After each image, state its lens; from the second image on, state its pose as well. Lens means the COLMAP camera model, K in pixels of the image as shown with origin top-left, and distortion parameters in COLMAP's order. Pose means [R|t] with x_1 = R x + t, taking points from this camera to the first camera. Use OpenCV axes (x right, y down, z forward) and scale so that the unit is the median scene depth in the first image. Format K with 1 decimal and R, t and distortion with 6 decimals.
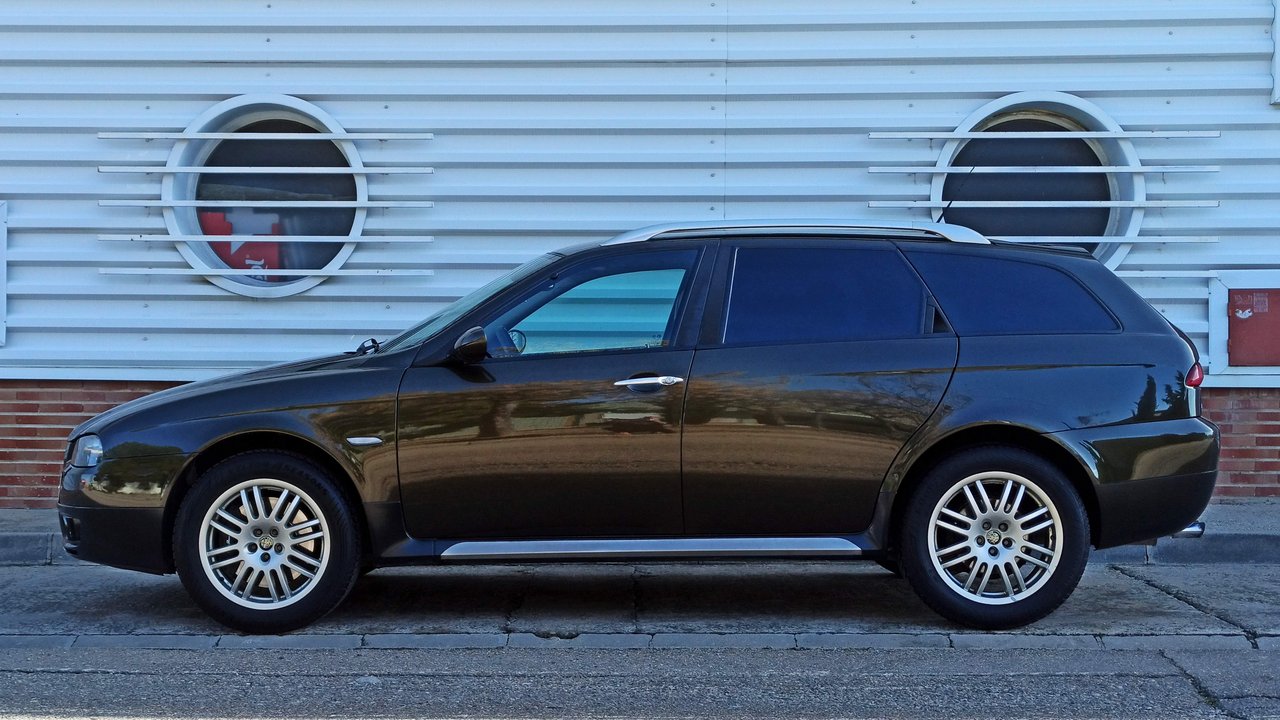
lens RADIAL K [[1931.4, 0, 640.0], [0, 1931.4, 360.0], [0, 0, 1]] dist [0.179102, -0.764766]
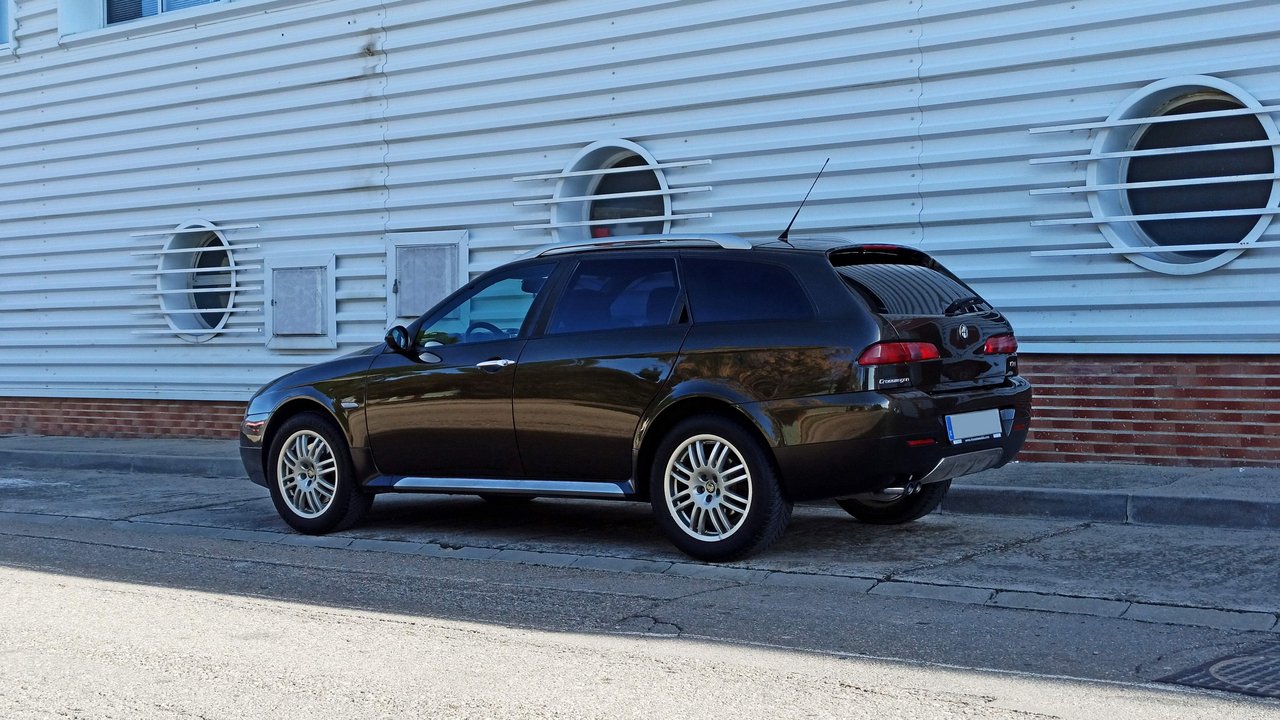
lens RADIAL K [[1931.4, 0, 640.0], [0, 1931.4, 360.0], [0, 0, 1]] dist [0.179102, -0.764766]
pose [[0.773064, -0.004852, -0.634309, 0.638190], [0.015208, 0.999825, 0.010886, -0.002483], [0.634145, -0.018062, 0.773003, 0.016596]]
